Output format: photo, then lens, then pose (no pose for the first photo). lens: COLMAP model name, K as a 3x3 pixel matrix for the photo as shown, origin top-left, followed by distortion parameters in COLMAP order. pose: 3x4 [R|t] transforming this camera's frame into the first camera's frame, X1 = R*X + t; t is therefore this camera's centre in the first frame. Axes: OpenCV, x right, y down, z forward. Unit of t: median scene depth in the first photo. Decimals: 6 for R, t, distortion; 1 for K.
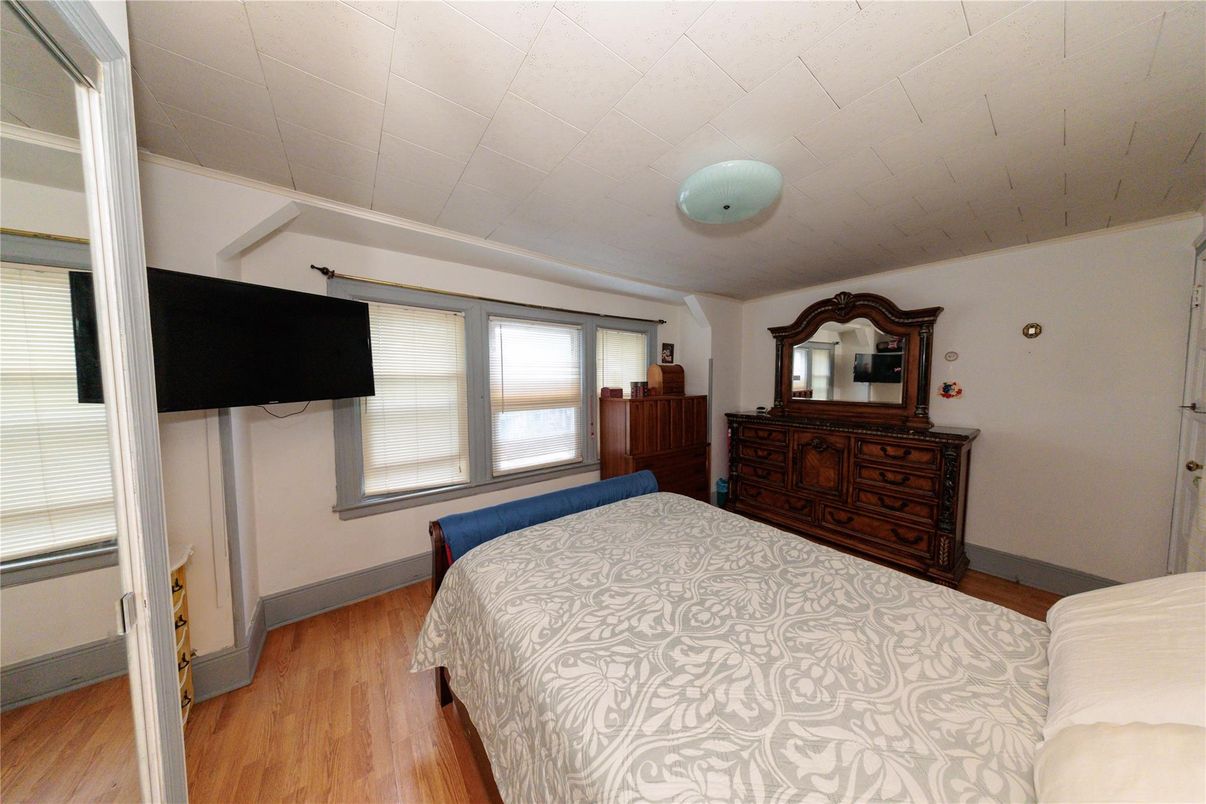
lens RADIAL K [[346.8, 0, 608.1], [0, 346.8, 401.4], [0, 0, 1]] dist [-0.000761, -0.000708]
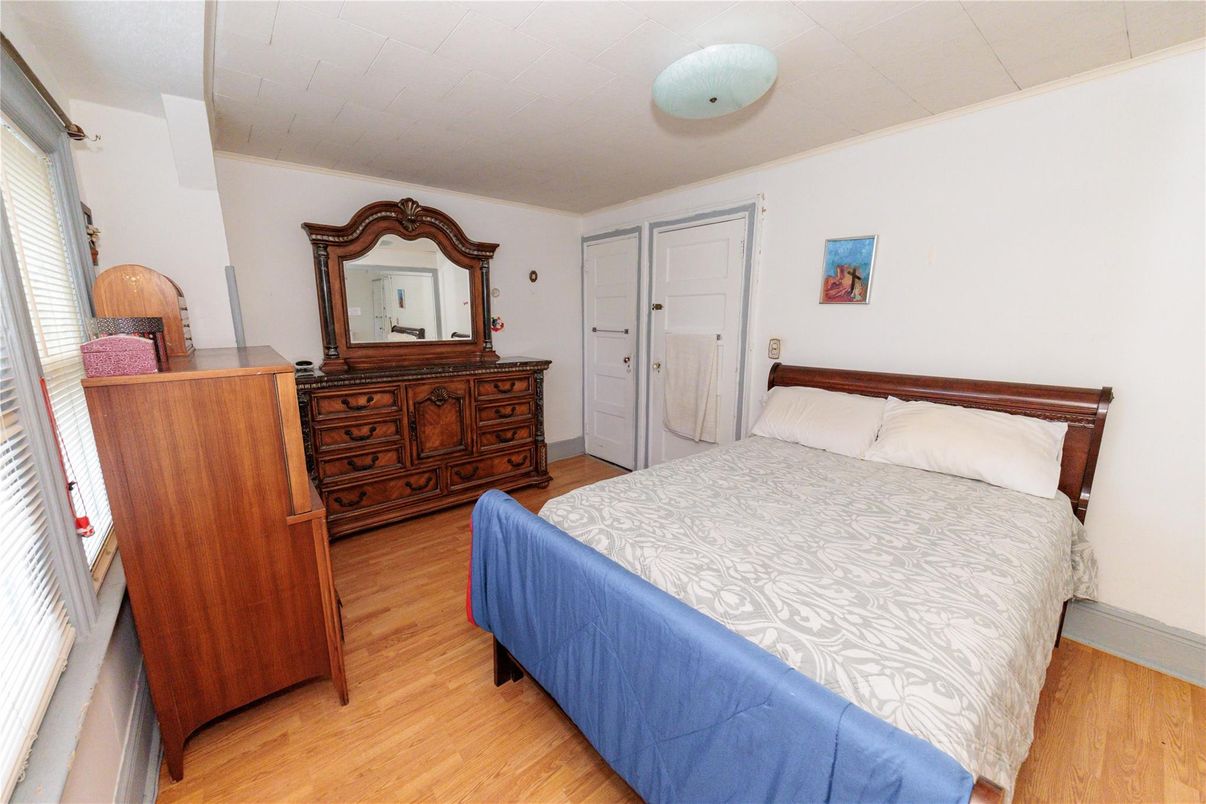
lens RADIAL K [[422.8, 0, 602.6], [0, 422.8, 399.7], [0, 0, 1]] dist [0.026733, -0.021316]
pose [[-0.030412, -0.185049, 0.982259, -0.378788], [0.073306, 0.979654, 0.186828, -0.024129], [-0.996846, 0.077688, -0.016228, 0.675251]]
